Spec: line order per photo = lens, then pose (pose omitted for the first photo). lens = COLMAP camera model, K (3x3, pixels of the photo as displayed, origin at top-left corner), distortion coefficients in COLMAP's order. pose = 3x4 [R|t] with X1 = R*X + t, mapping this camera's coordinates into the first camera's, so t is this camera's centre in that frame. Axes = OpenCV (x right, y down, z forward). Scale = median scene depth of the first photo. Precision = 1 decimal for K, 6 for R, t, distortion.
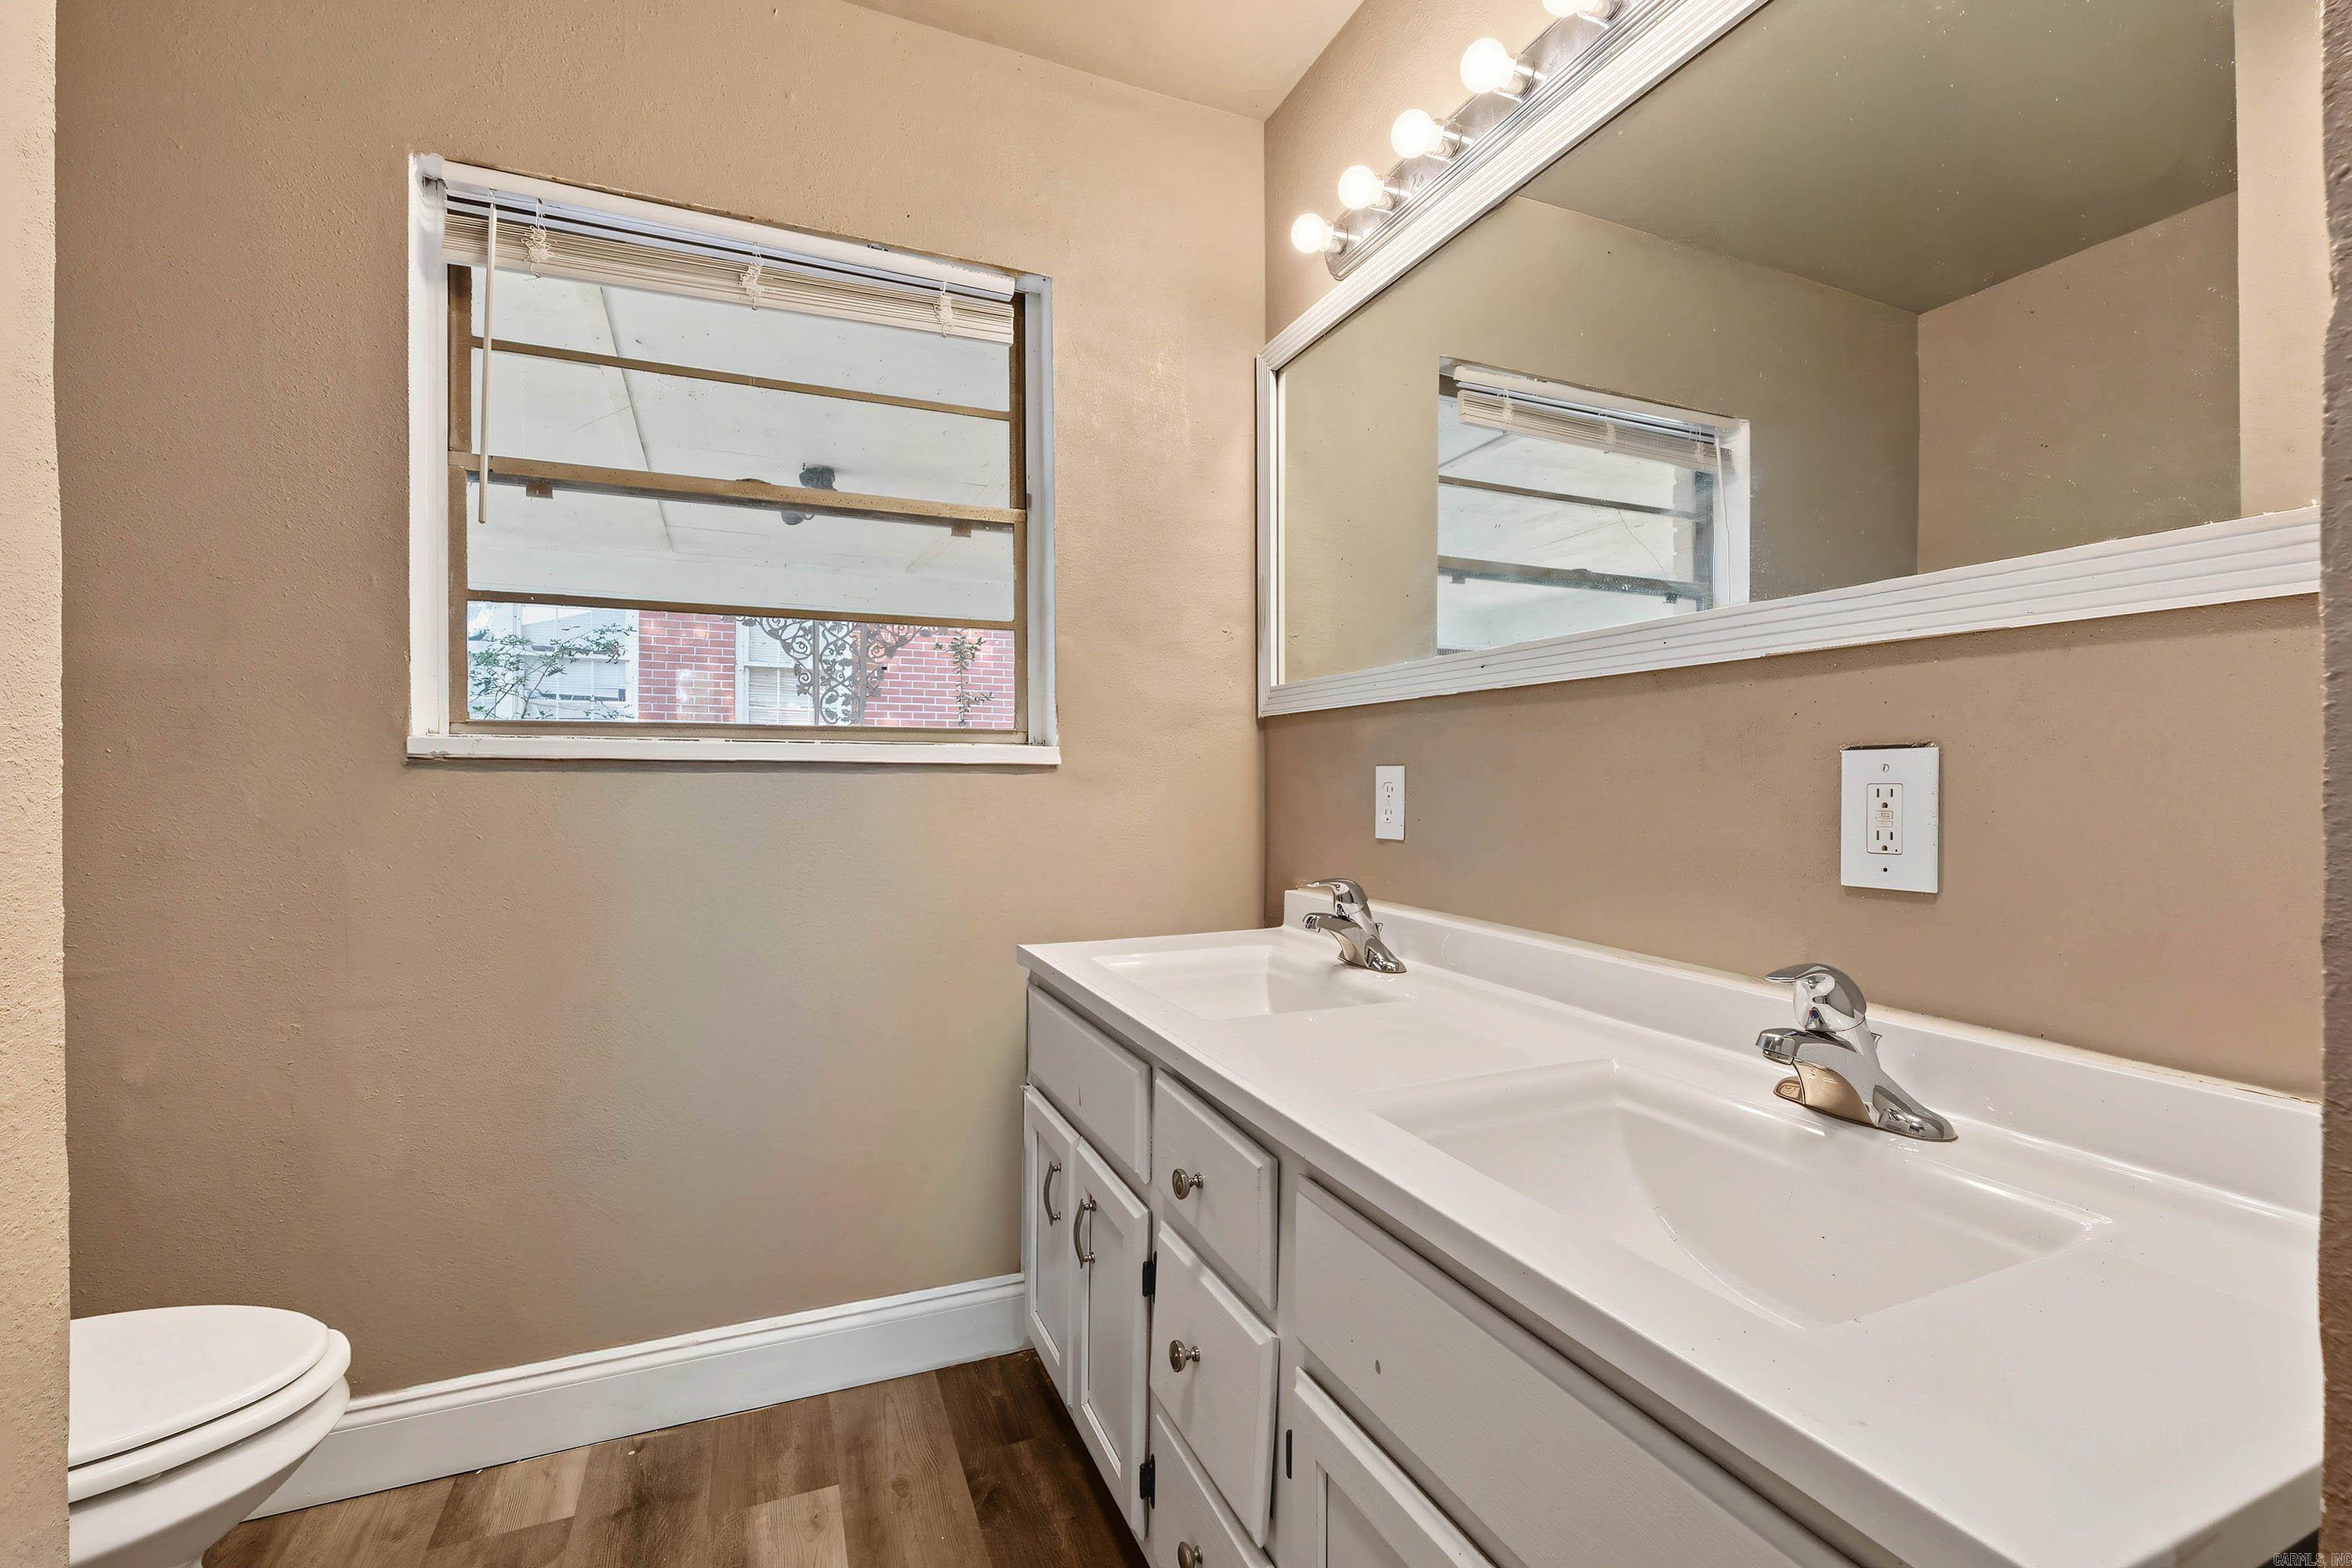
lens RADIAL K [[1023.4, 0, 1178.1], [0, 1023.4, 783.0], [0, 0, 1]] dist [-0.002333, -0.001300]
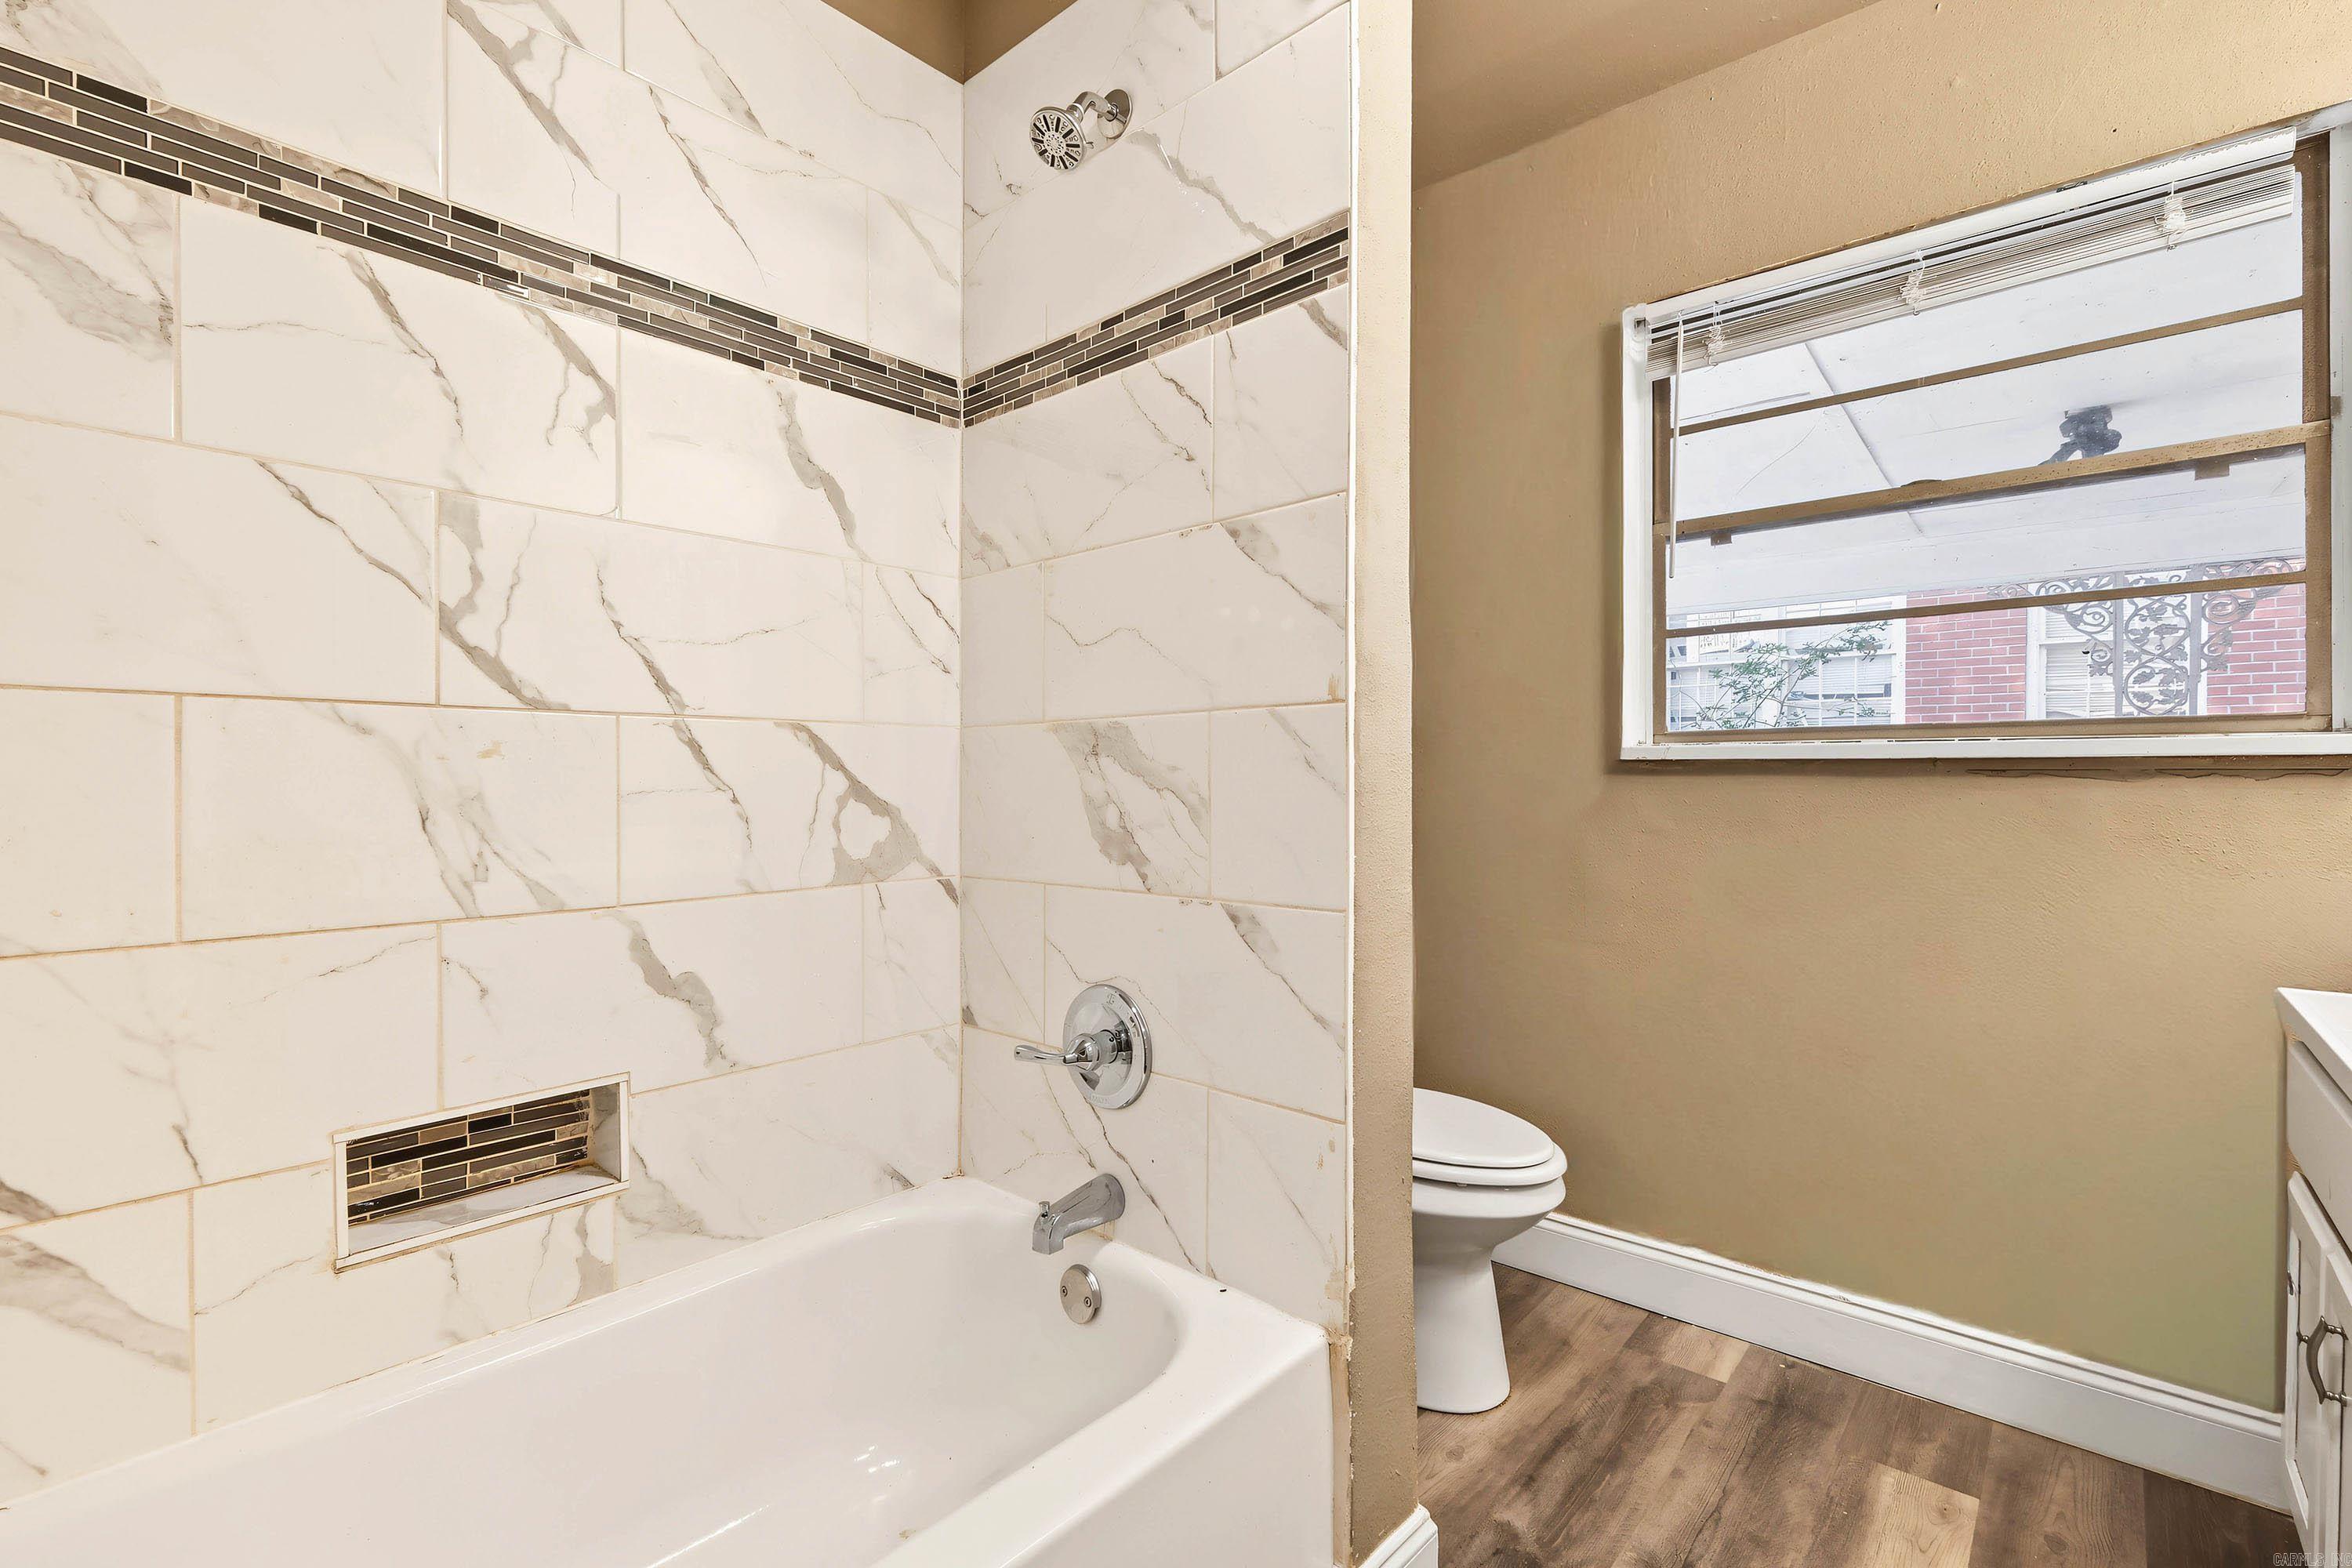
lens RADIAL K [[1023.4, 0, 1172.2], [0, 1023.4, 784.4], [0, 0, 1]] dist [-0.002333, -0.001300]
pose [[0.430249, 0.004573, -0.902699, 0.188303], [-0.002104, 0.999990, 0.004063, -0.000011], [0.902708, 0.000151, 0.430254, -0.104217]]
